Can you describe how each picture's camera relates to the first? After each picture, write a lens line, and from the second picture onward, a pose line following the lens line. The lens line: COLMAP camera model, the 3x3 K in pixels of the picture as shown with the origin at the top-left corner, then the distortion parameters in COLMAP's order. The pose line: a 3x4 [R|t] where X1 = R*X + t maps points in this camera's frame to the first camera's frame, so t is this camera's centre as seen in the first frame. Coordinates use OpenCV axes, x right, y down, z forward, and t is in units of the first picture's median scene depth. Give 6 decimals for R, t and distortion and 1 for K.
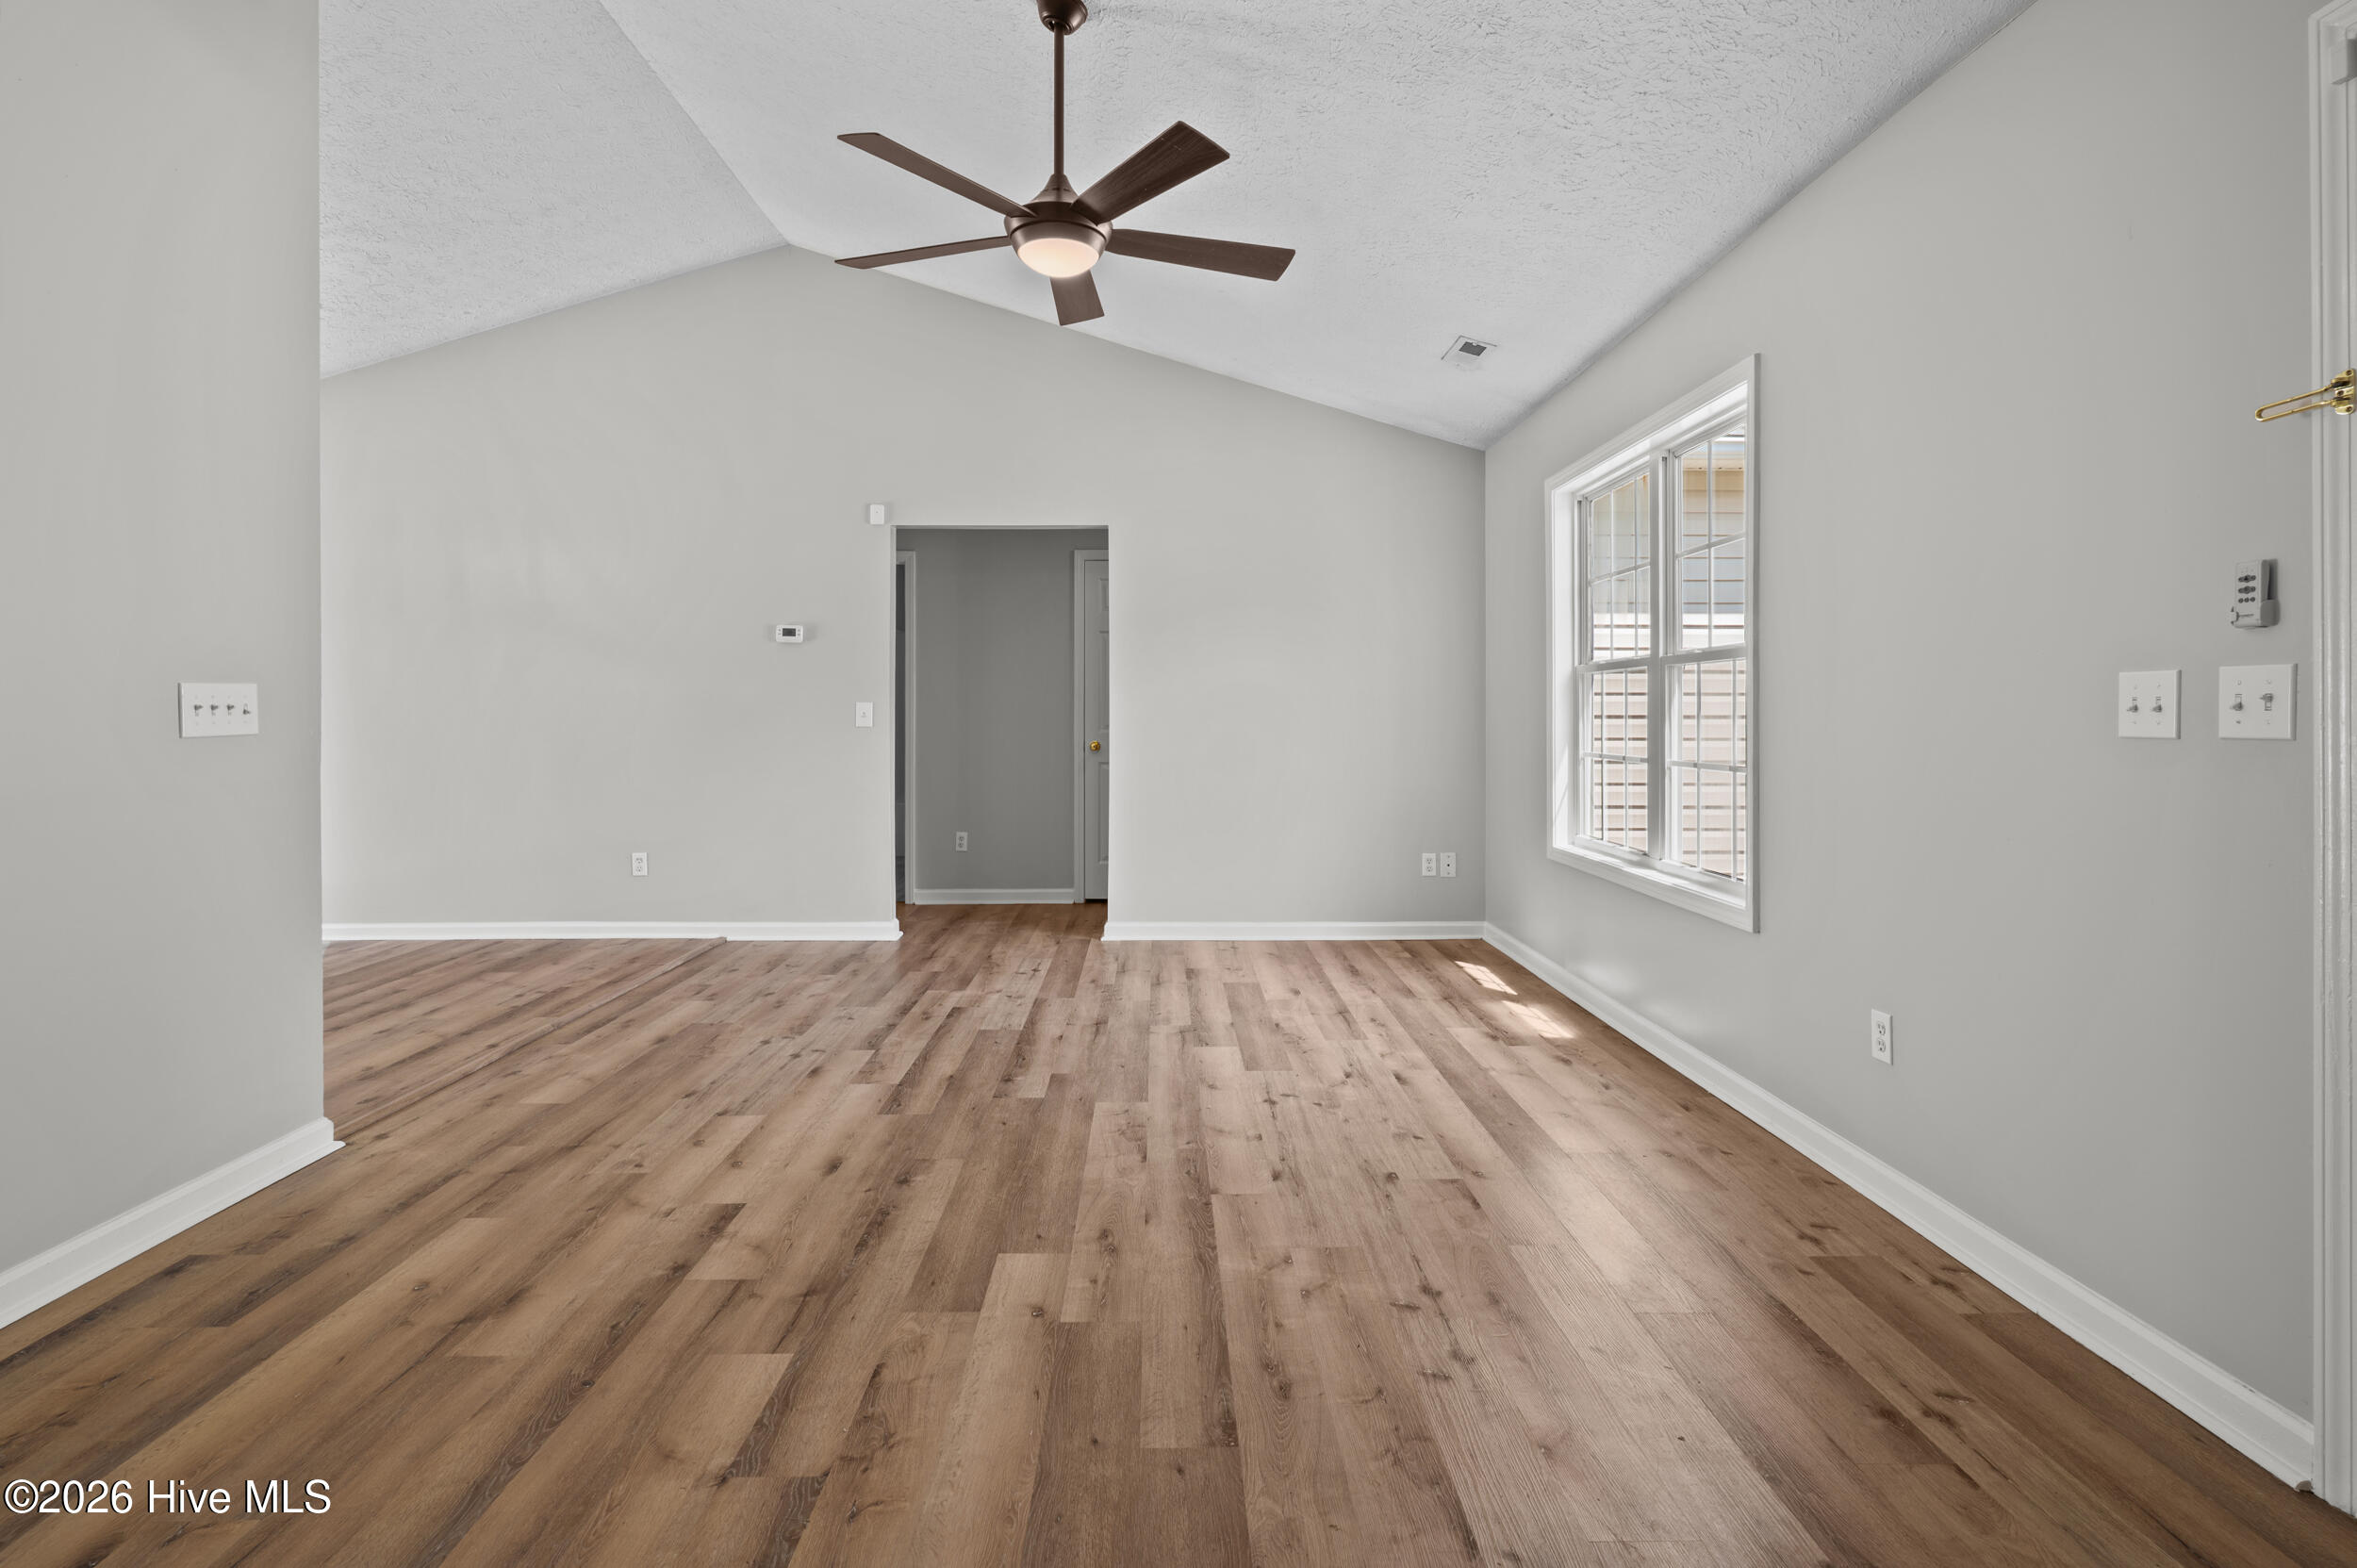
lens RADIAL K [[1144.7, 0, 1176.5], [0, 1144.7, 731.5], [0, 0, 1]] dist [0.001342, 0.001384]
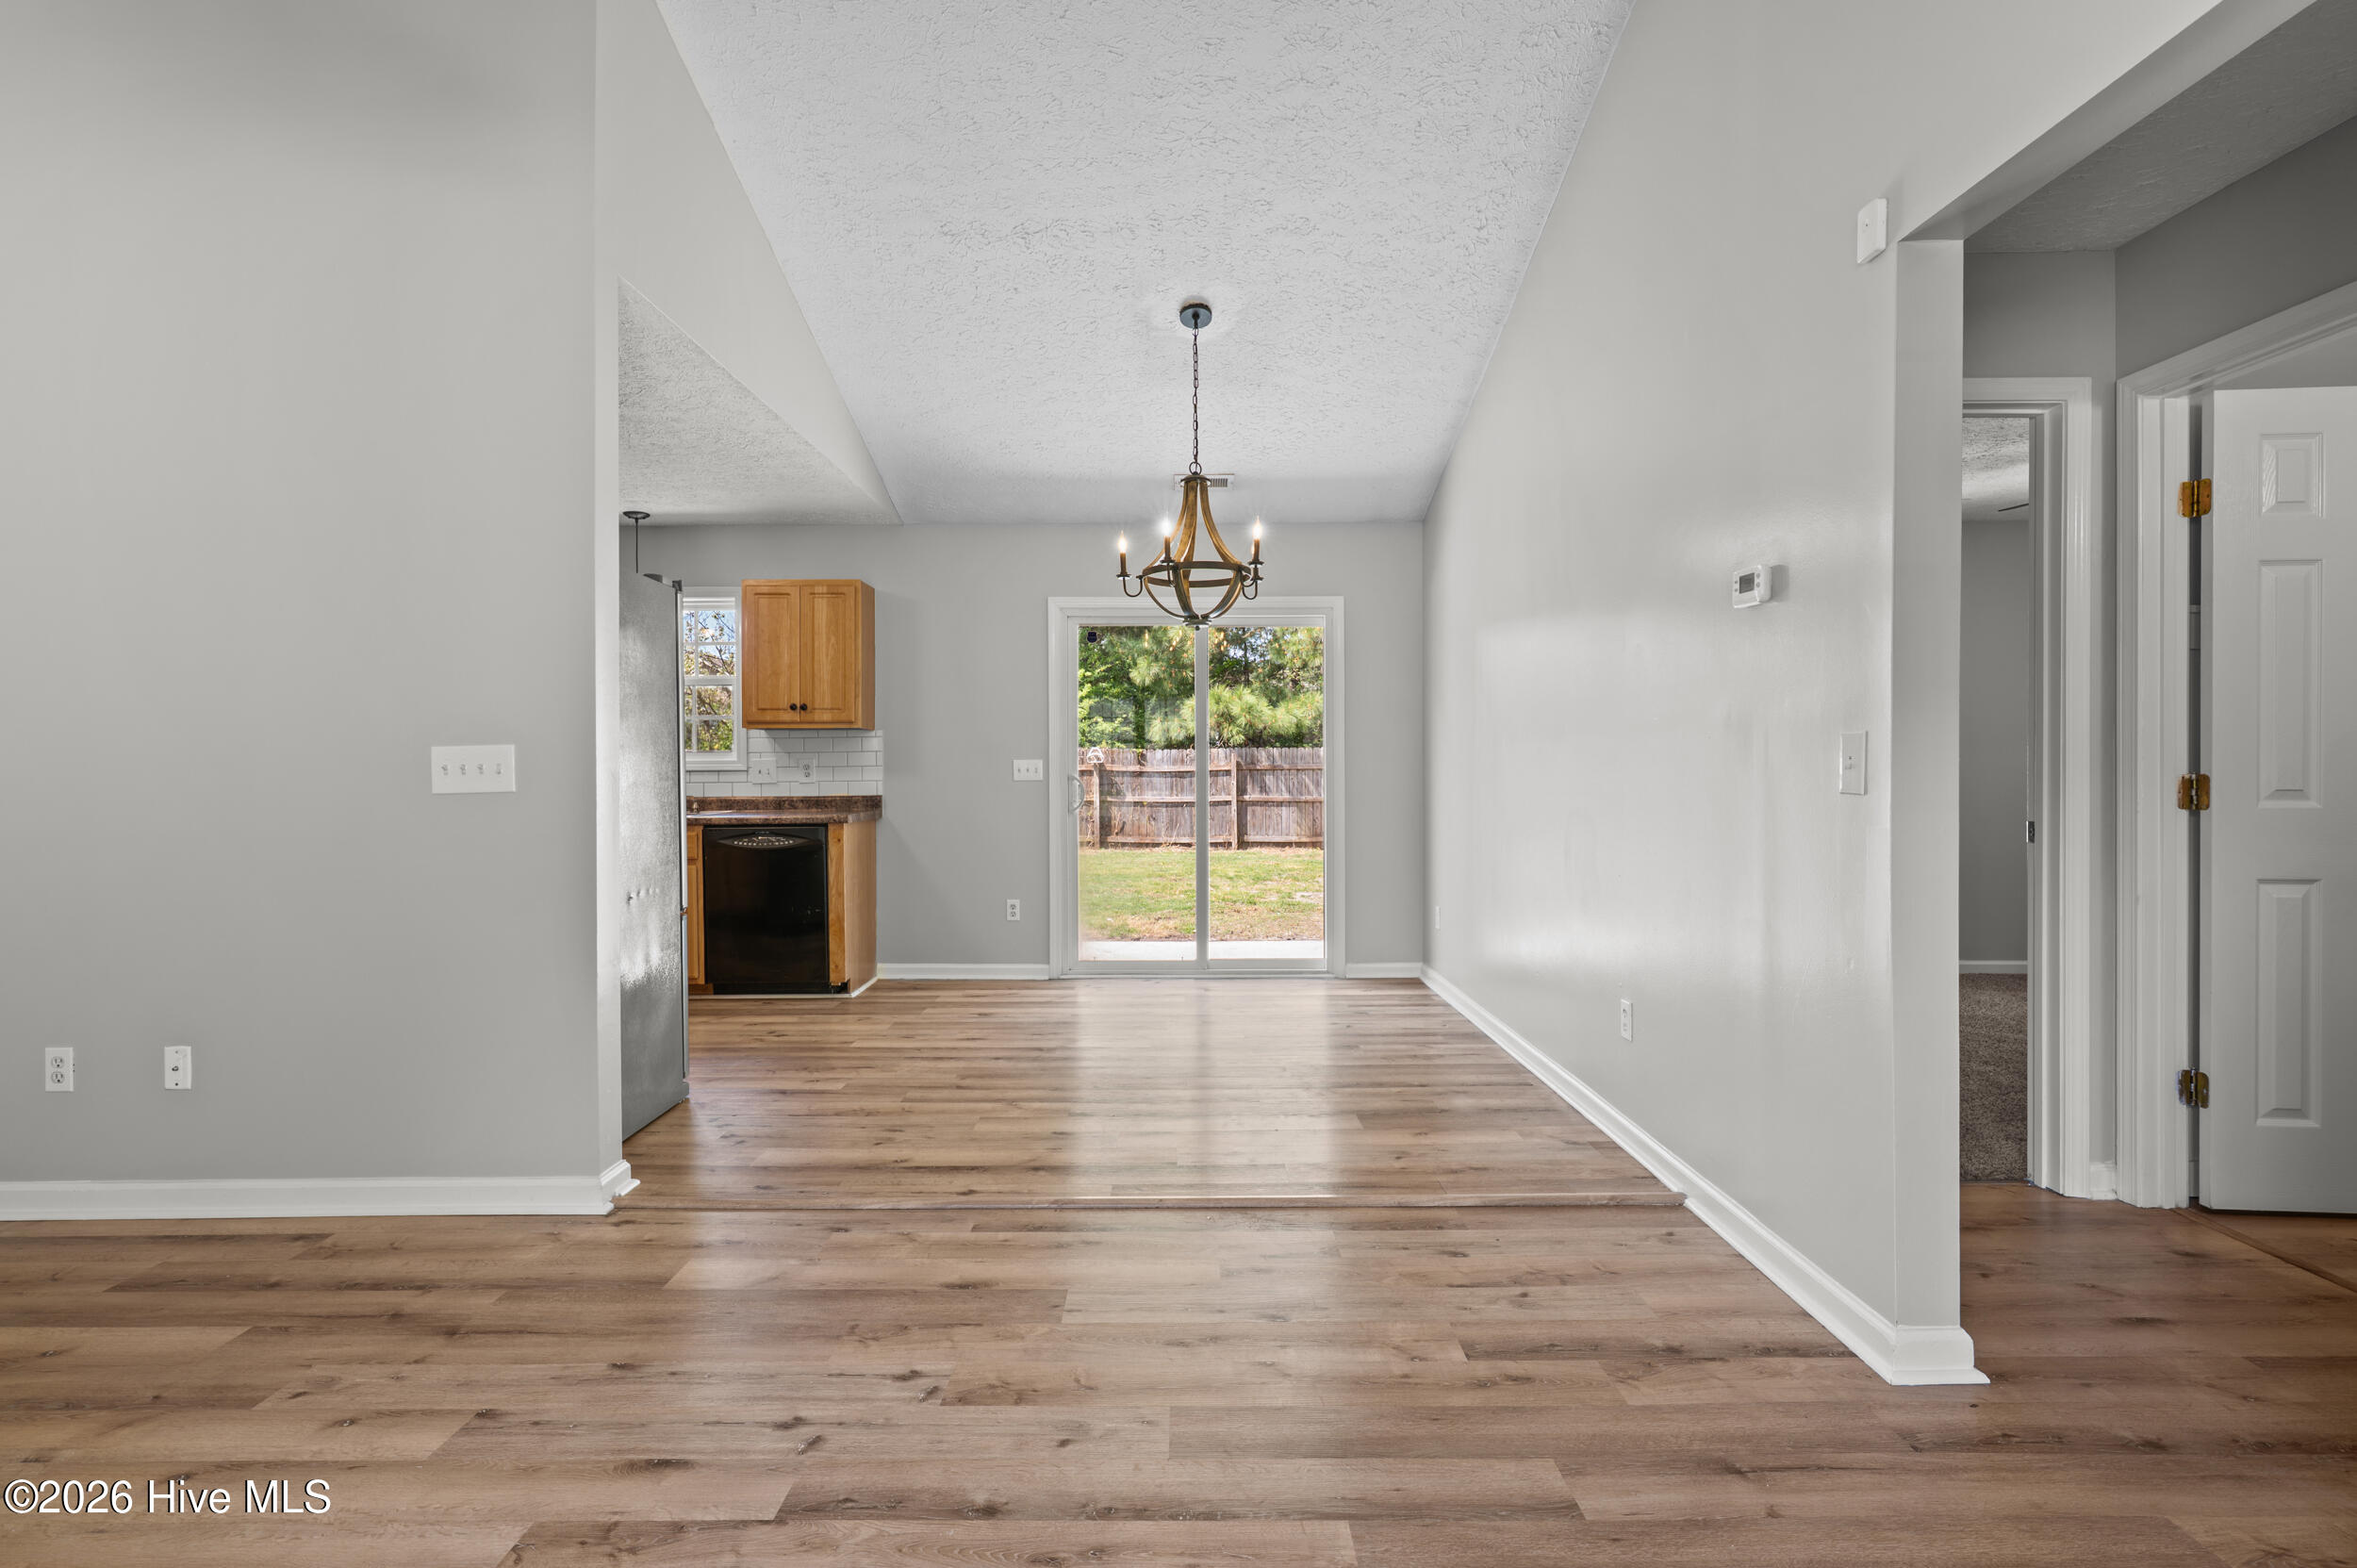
lens RADIAL K [[1129.8, 0, 1174.4], [0, 1129.8, 775.5], [0, 0, 1]] dist [0.000817, 0.000631]
pose [[-0.019772, 0.001221, -0.999804, 0.249842], [-0.006847, 0.999976, 0.001357, -0.018655], [0.999781, 0.006872, -0.019763, 1.668045]]
